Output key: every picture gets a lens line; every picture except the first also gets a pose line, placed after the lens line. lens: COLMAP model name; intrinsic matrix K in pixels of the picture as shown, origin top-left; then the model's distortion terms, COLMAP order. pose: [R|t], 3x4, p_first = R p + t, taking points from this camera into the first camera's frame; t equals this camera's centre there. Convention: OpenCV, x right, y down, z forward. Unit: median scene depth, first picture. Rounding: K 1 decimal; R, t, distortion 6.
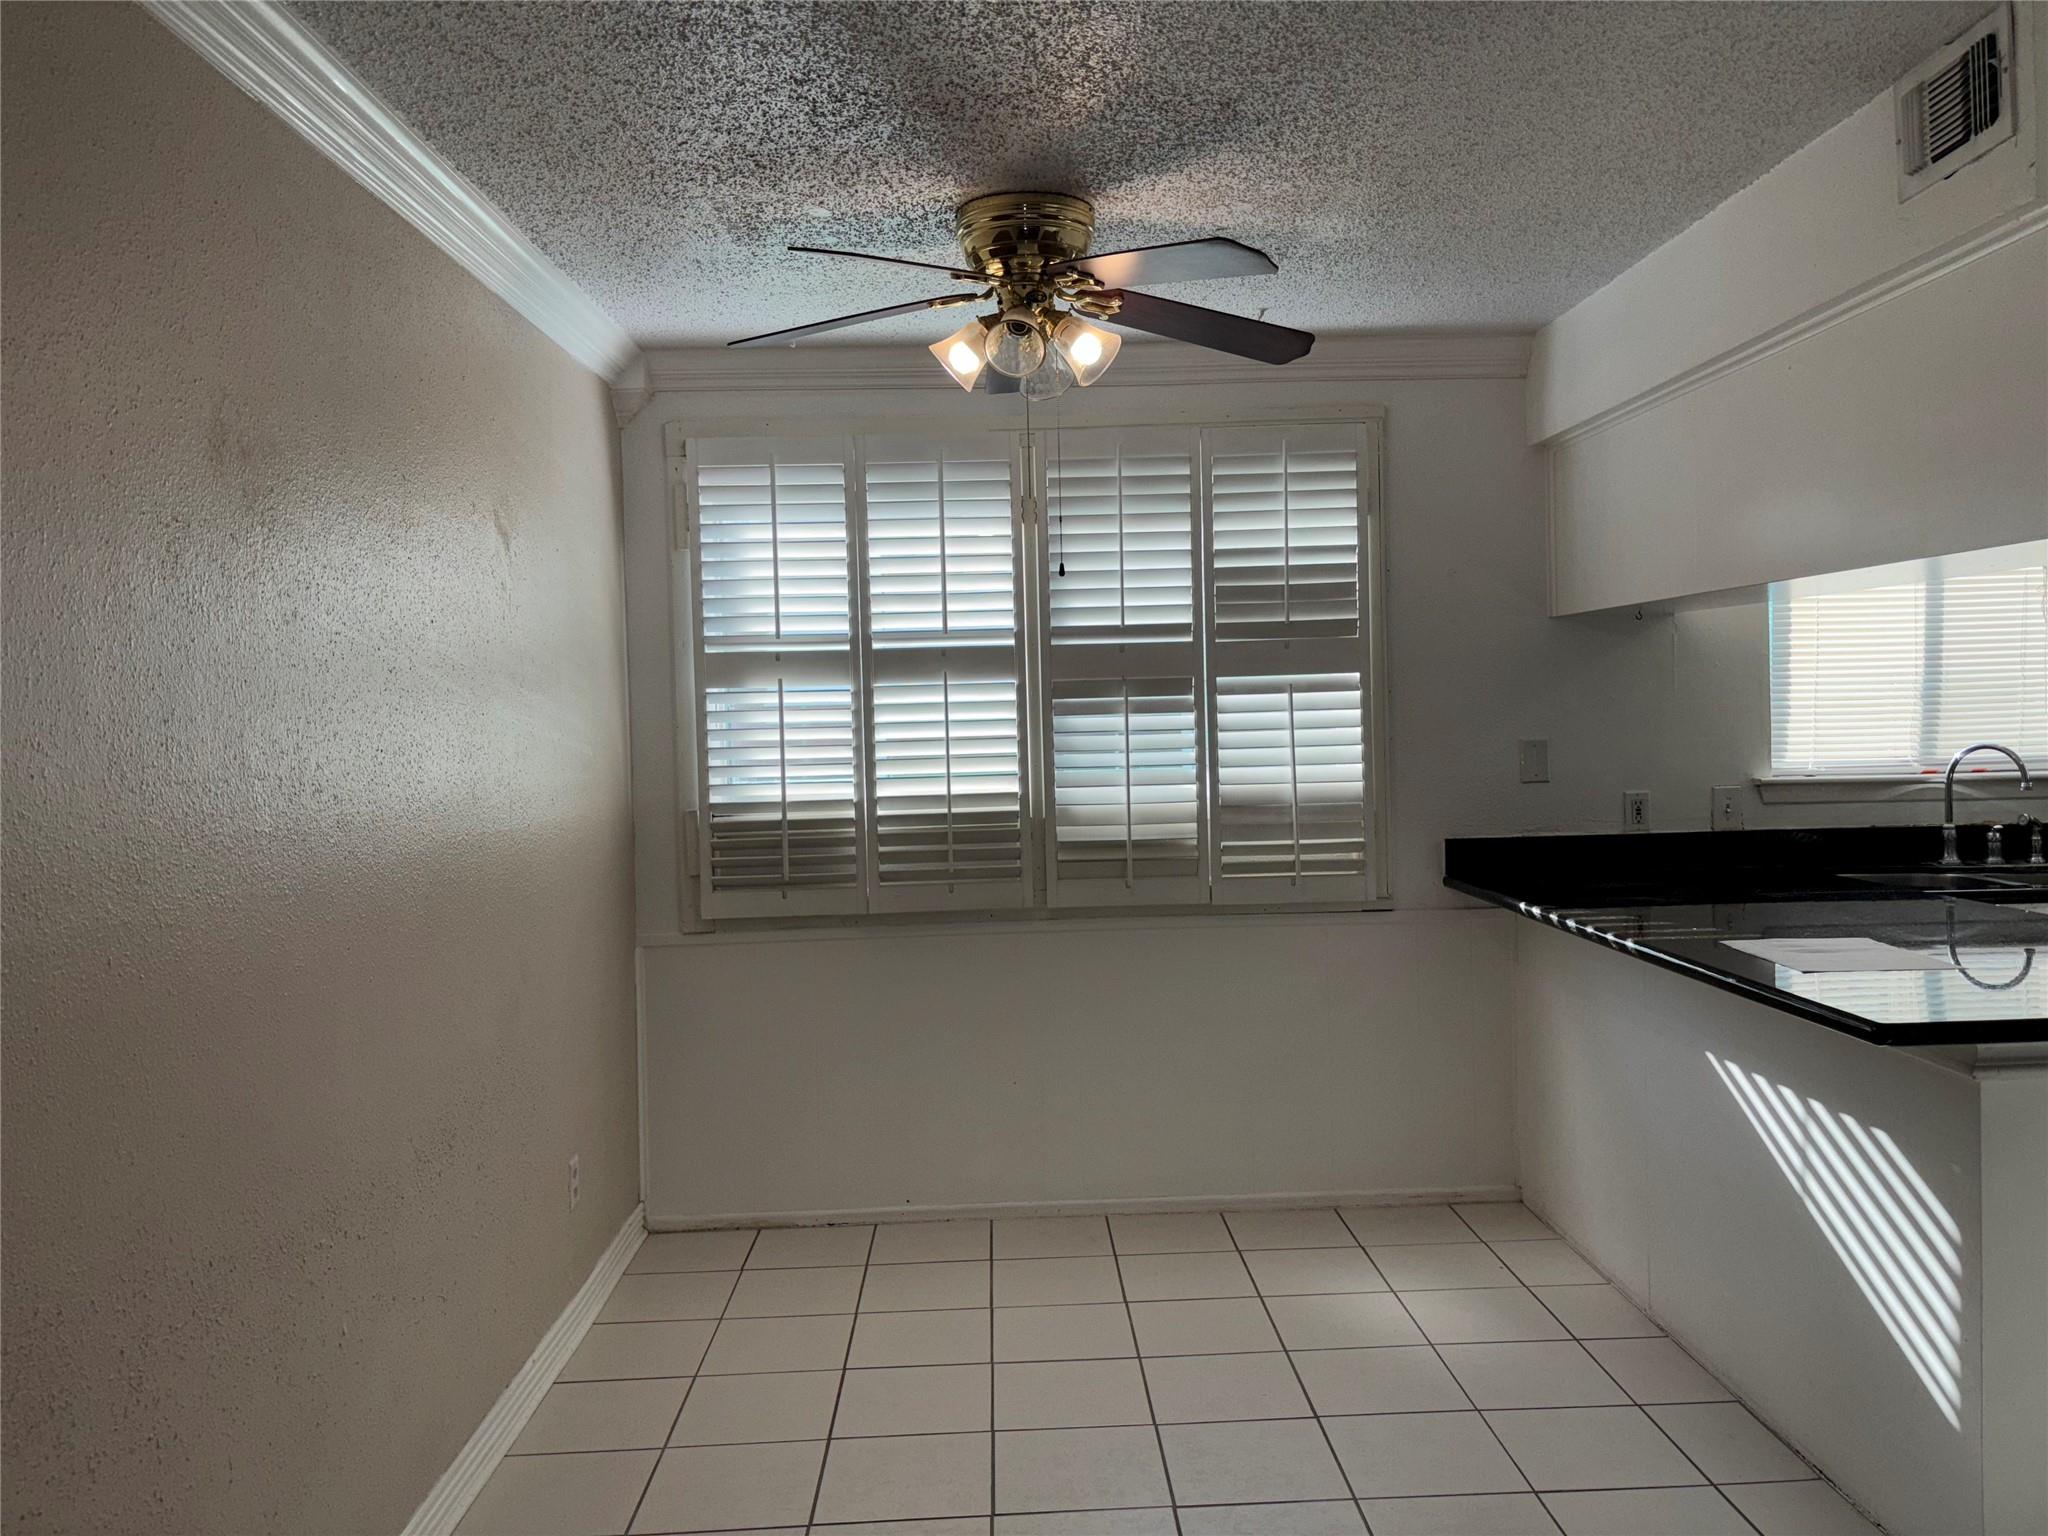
lens RADIAL K [[1481.8, 0, 1037.2], [0, 1481.8, 772.1], [0, 0, 1]] dist [0.003424, -0.001397]
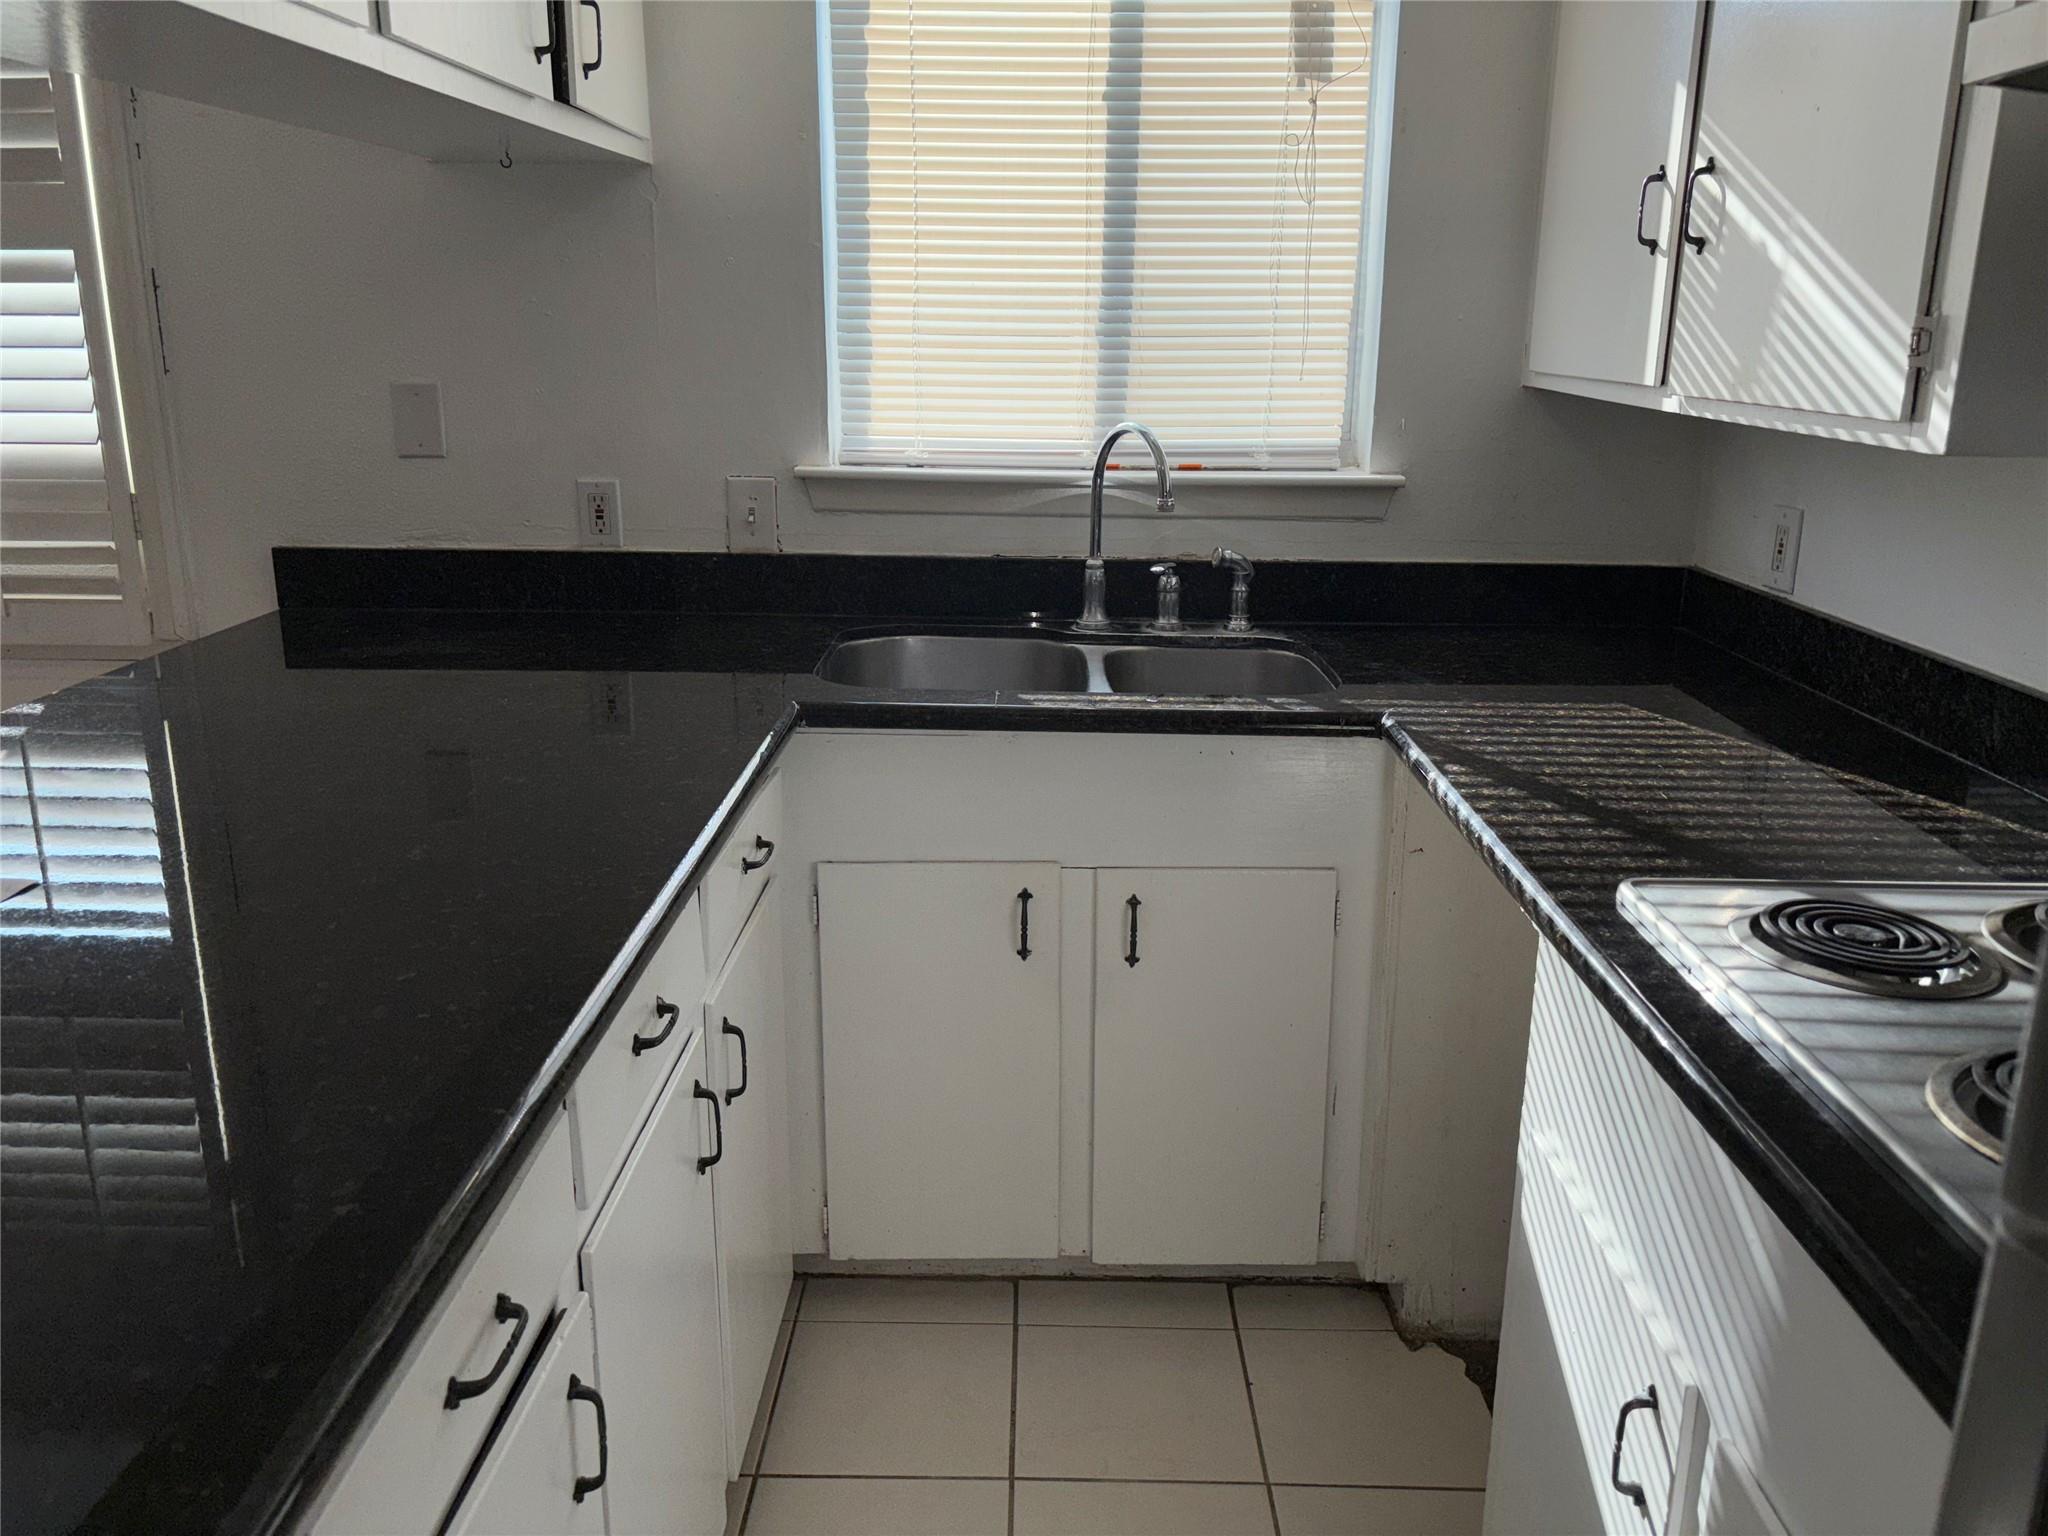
lens RADIAL K [[1481.8, 0, 1037.2], [0, 1481.8, 772.1], [0, 0, 1]] dist [0.003424, -0.001397]
pose [[0.998436, 0.046719, -0.030697, 0.608844], [-0.038825, 0.974614, 0.220500, -0.010892], [0.040219, -0.218963, 0.974904, 0.404470]]
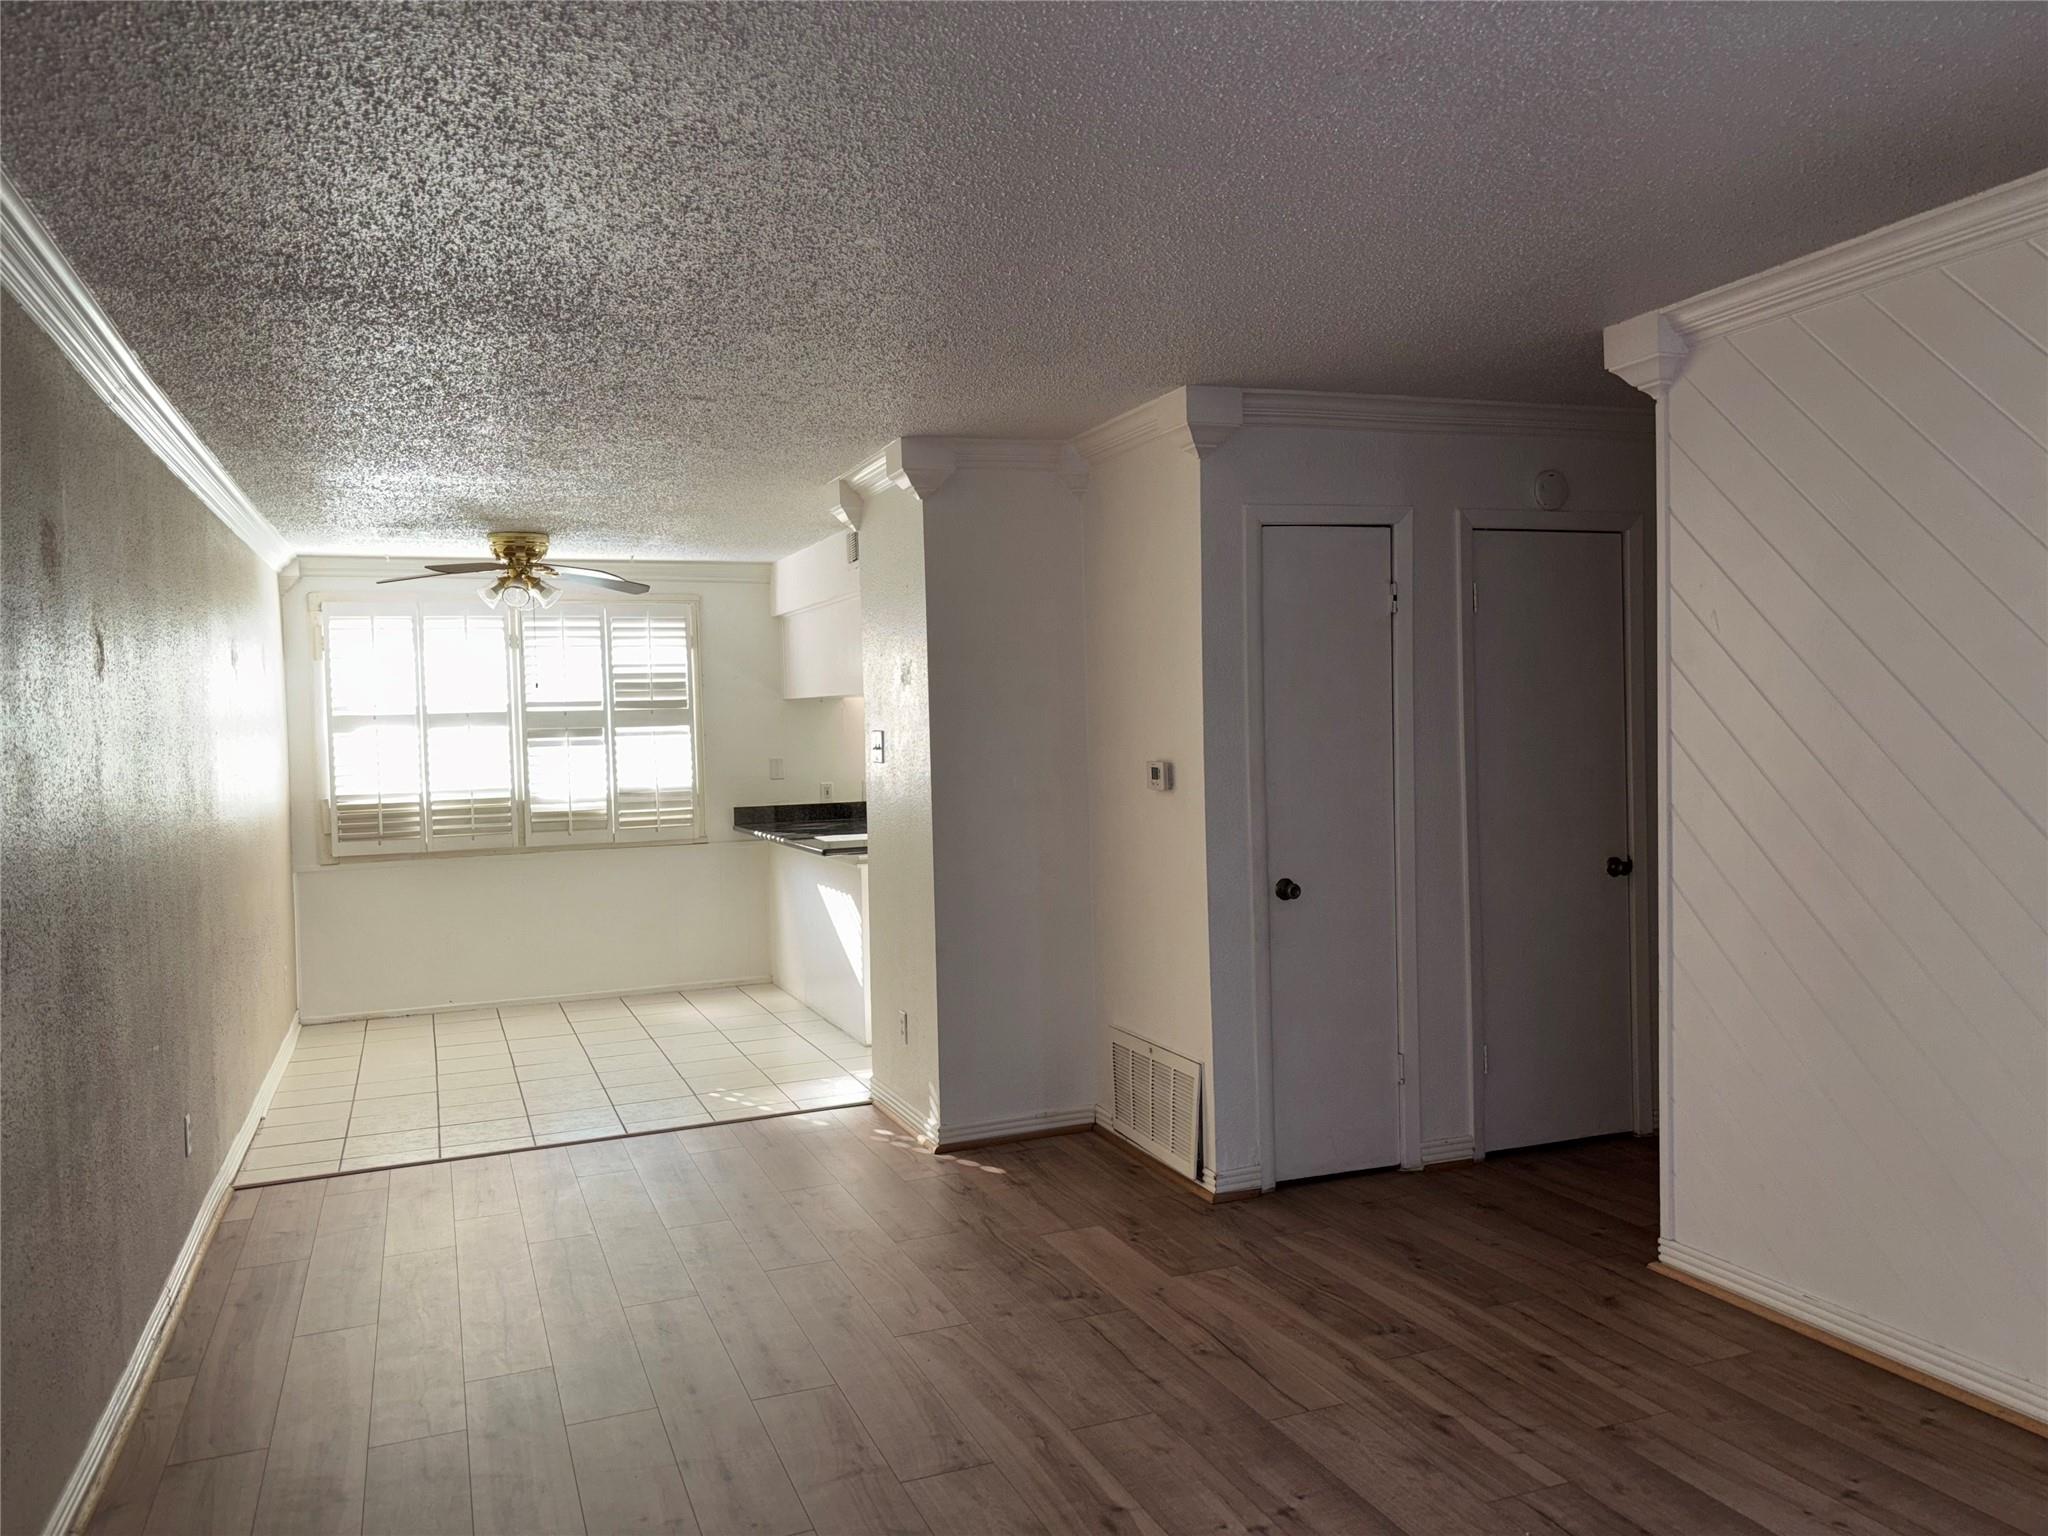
lens RADIAL K [[1481.8, 0, 1037.2], [0, 1481.8, 772.1], [0, 0, 1]] dist [0.003424, -0.001397]
pose [[0.936555, -0.009376, 0.350395, -0.046215], [0.007018, 0.999943, 0.008001, -0.016854], [-0.350450, -0.005034, 0.936568, -1.062266]]
